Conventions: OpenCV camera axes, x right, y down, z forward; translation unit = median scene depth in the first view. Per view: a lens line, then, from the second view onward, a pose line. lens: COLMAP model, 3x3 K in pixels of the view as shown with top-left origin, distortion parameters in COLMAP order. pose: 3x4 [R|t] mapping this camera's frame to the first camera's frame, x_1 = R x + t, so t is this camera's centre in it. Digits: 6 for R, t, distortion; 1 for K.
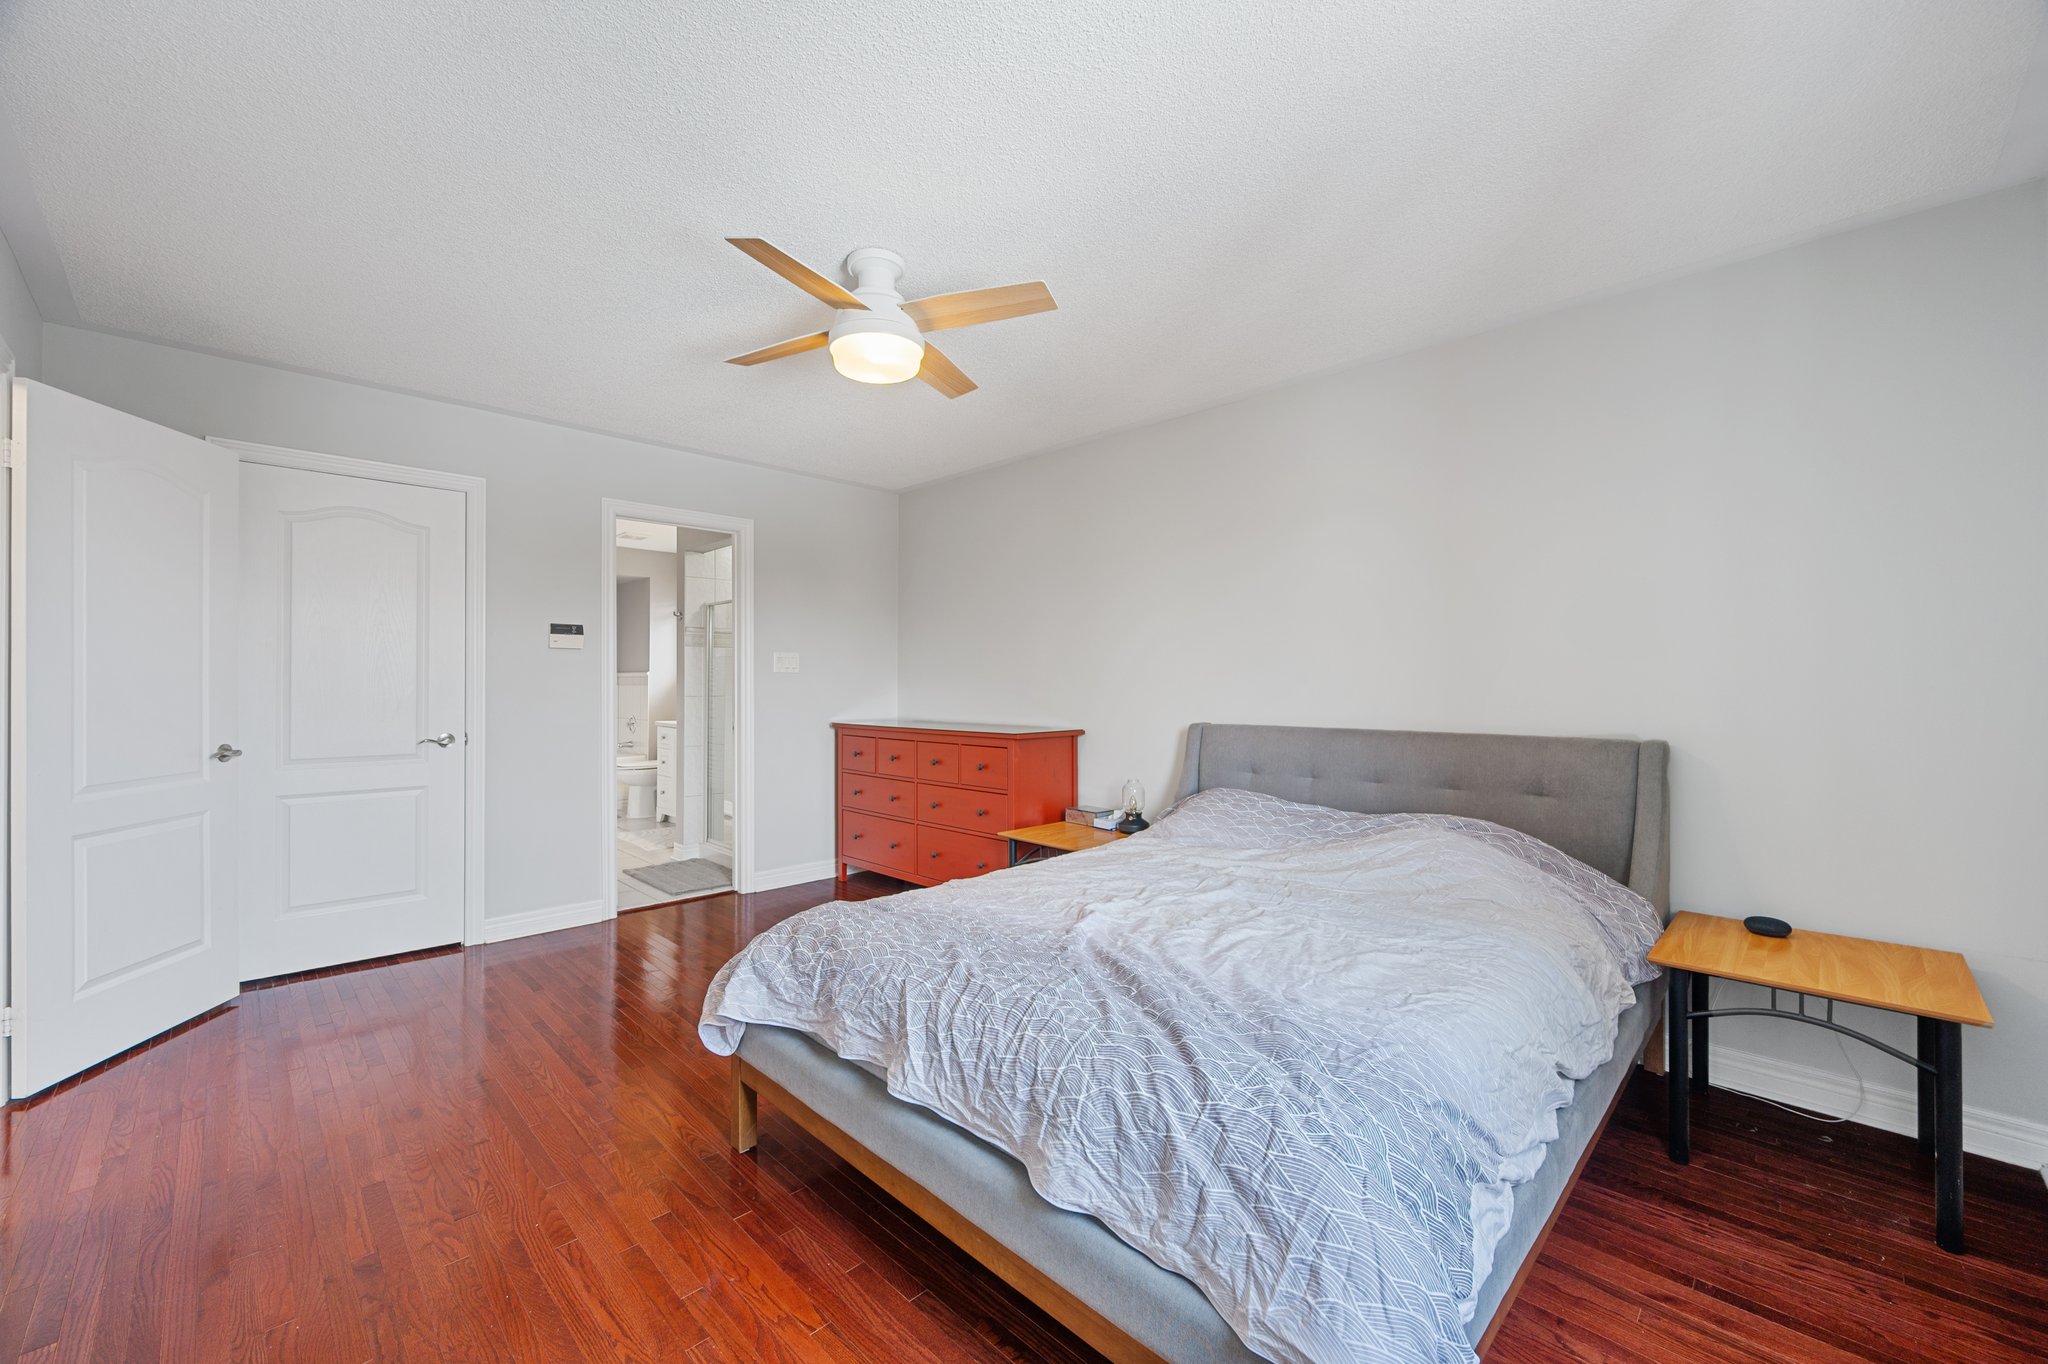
lens RADIAL K [[815.0, 0, 1024.0], [0, 815.0, 682.0], [0, 0, 1]] dist [-0.000130, 0.000215]
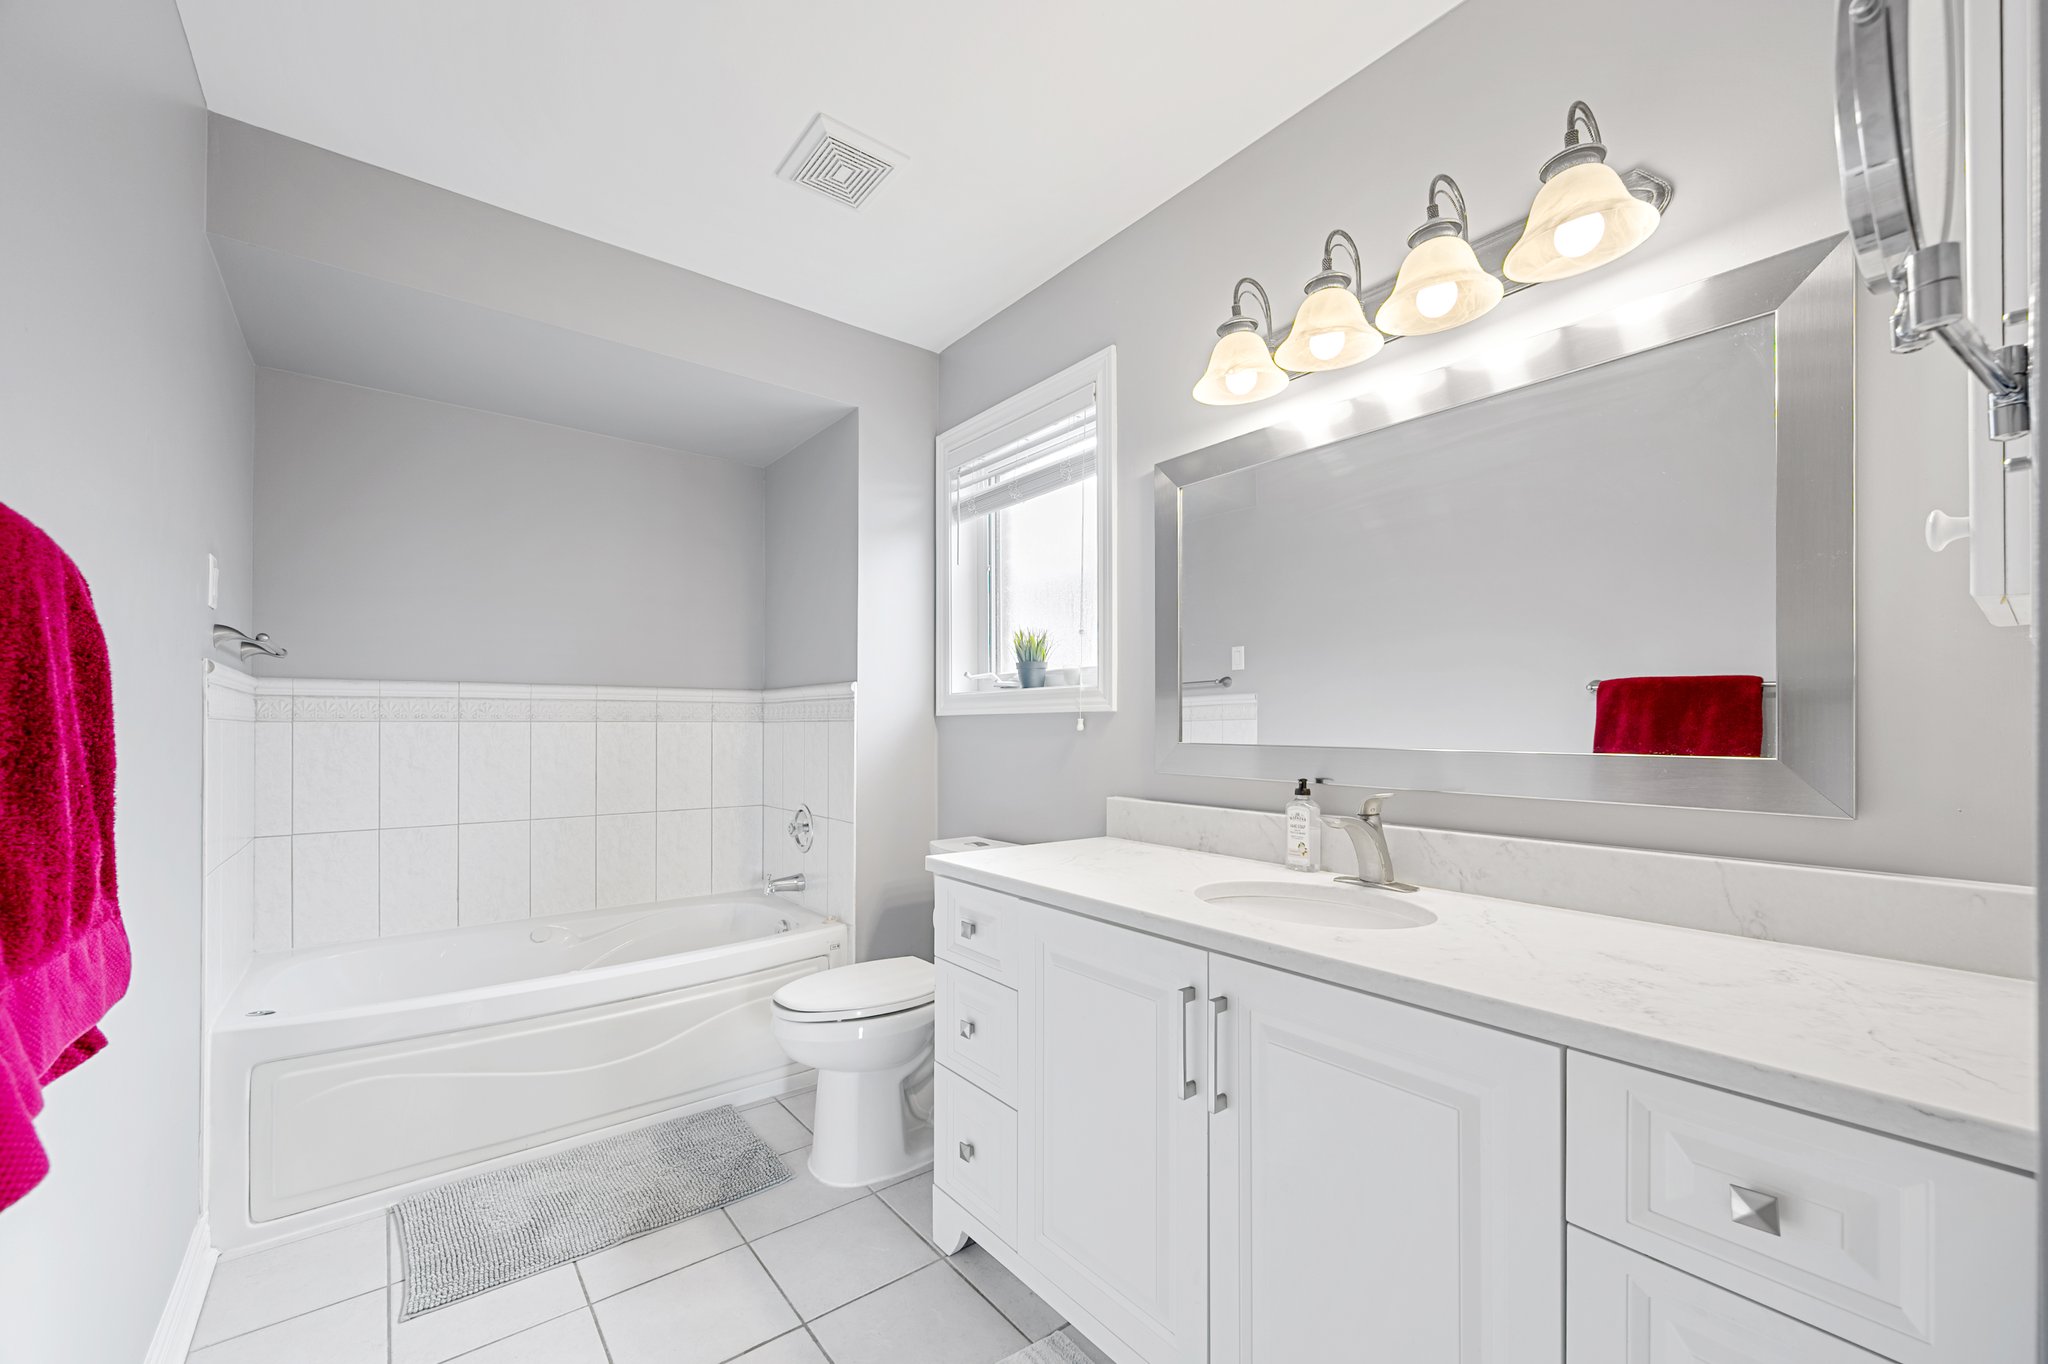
lens RADIAL K [[814.1, 0, 1024.5], [0, 814.1, 737.4], [0, 0, 1]] dist [0.002895, 0.000278]
pose [[0.993471, 0.002986, -0.114043, -0.377986], [-0.001639, 0.999928, 0.011902, 0.007768], [0.114070, -0.011637, 0.993405, 0.715848]]
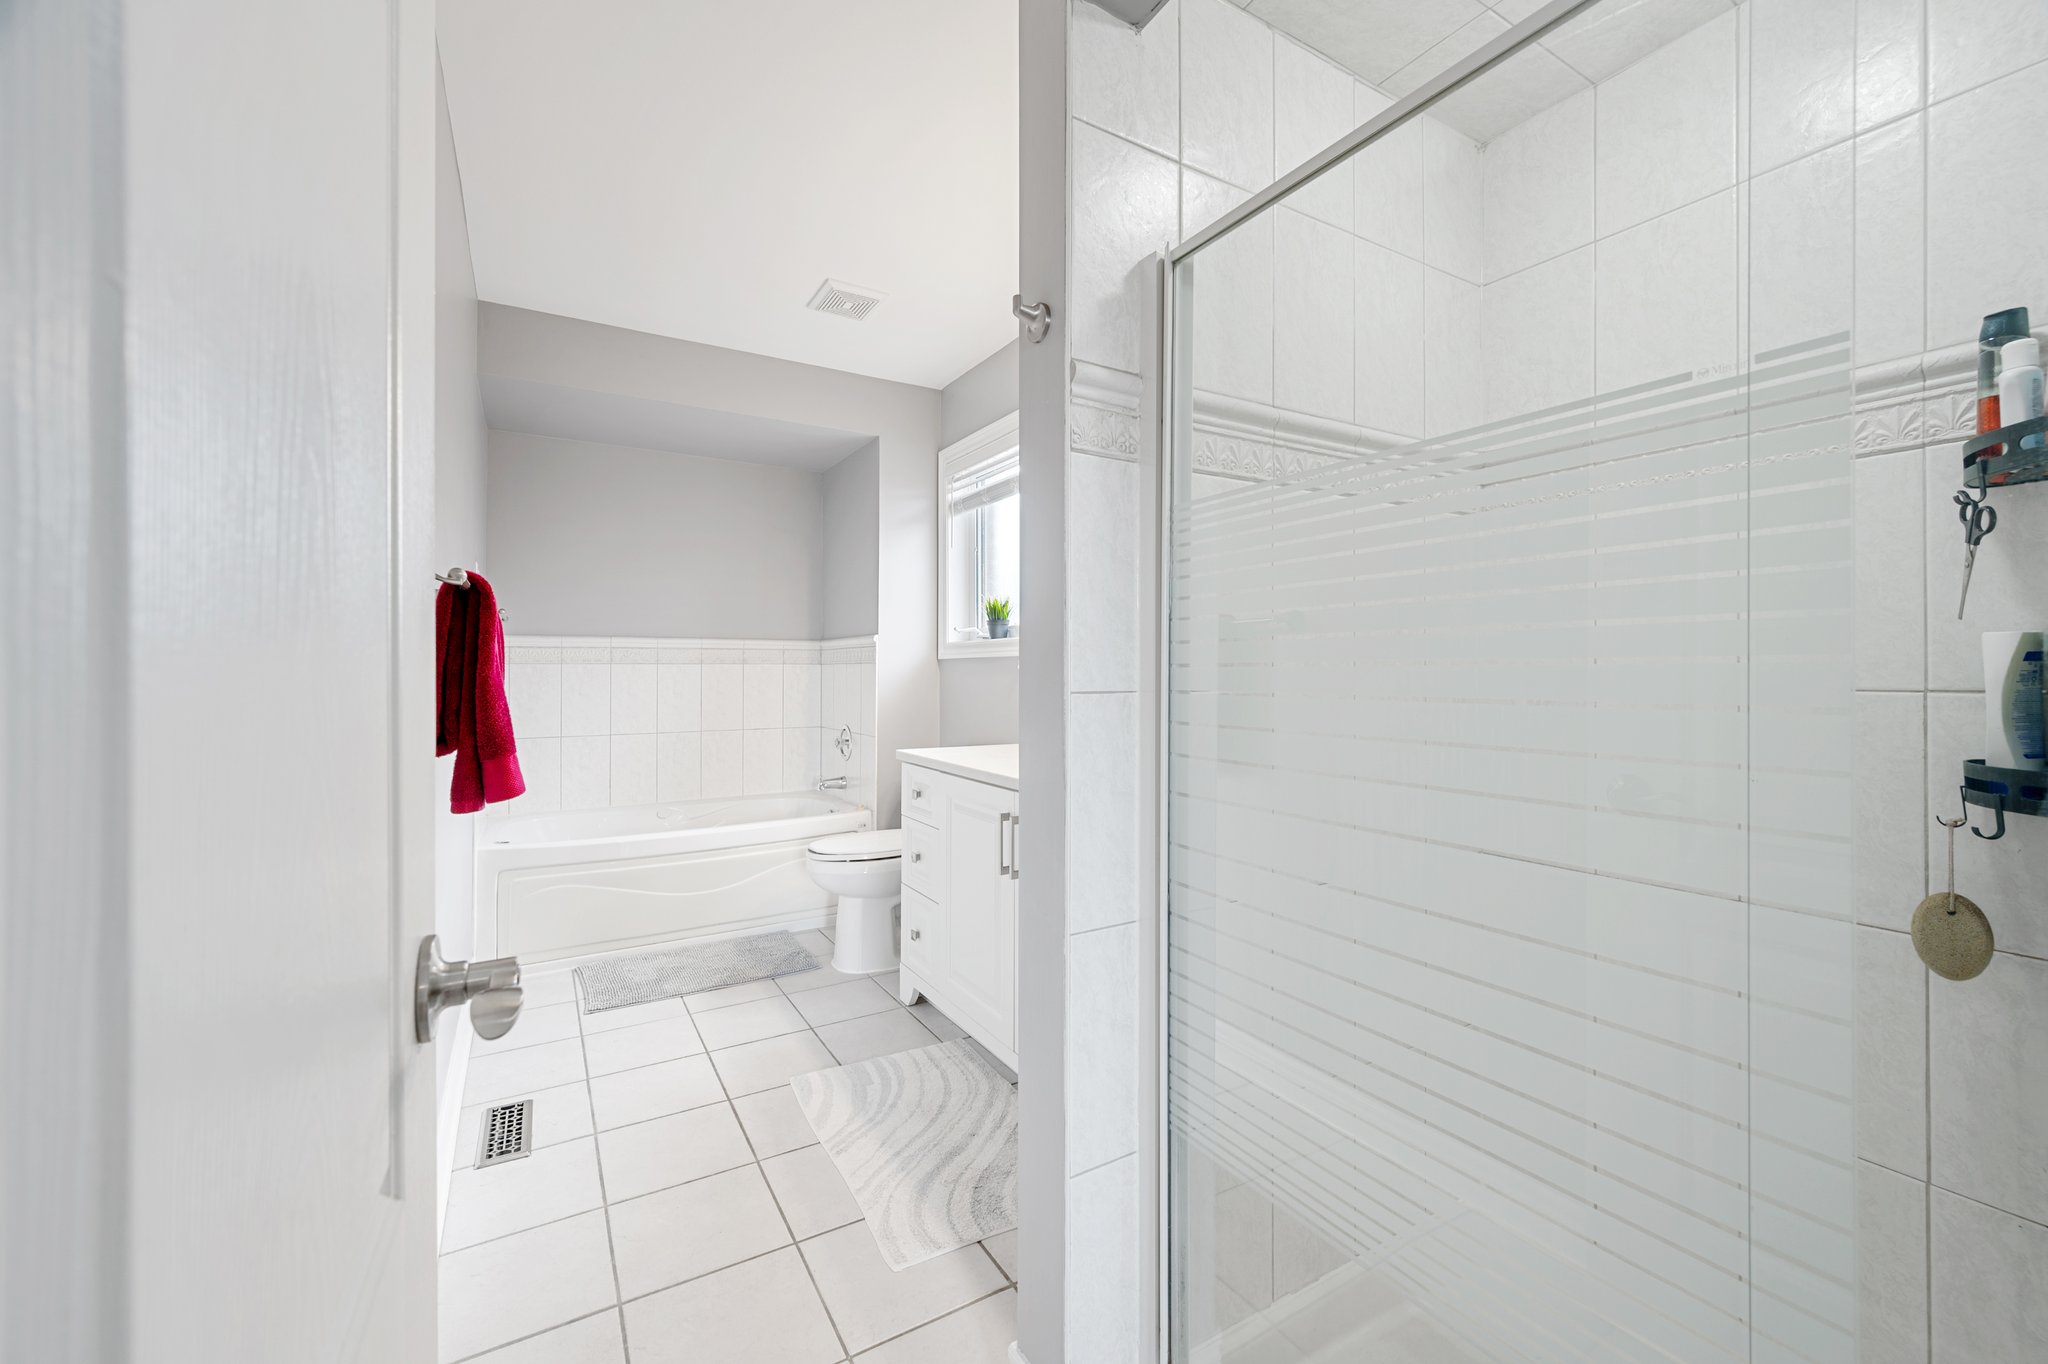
lens RADIAL K [[815.0, 0, 1024.0], [0, 815.0, 682.0], [0, 0, 1]] dist [-0.000130, 0.000215]
pose [[0.971680, 0.004505, -0.236256, -0.284341], [-0.001627, 0.999922, 0.012373, 0.010375], [0.236293, -0.011638, 0.971612, 0.597367]]
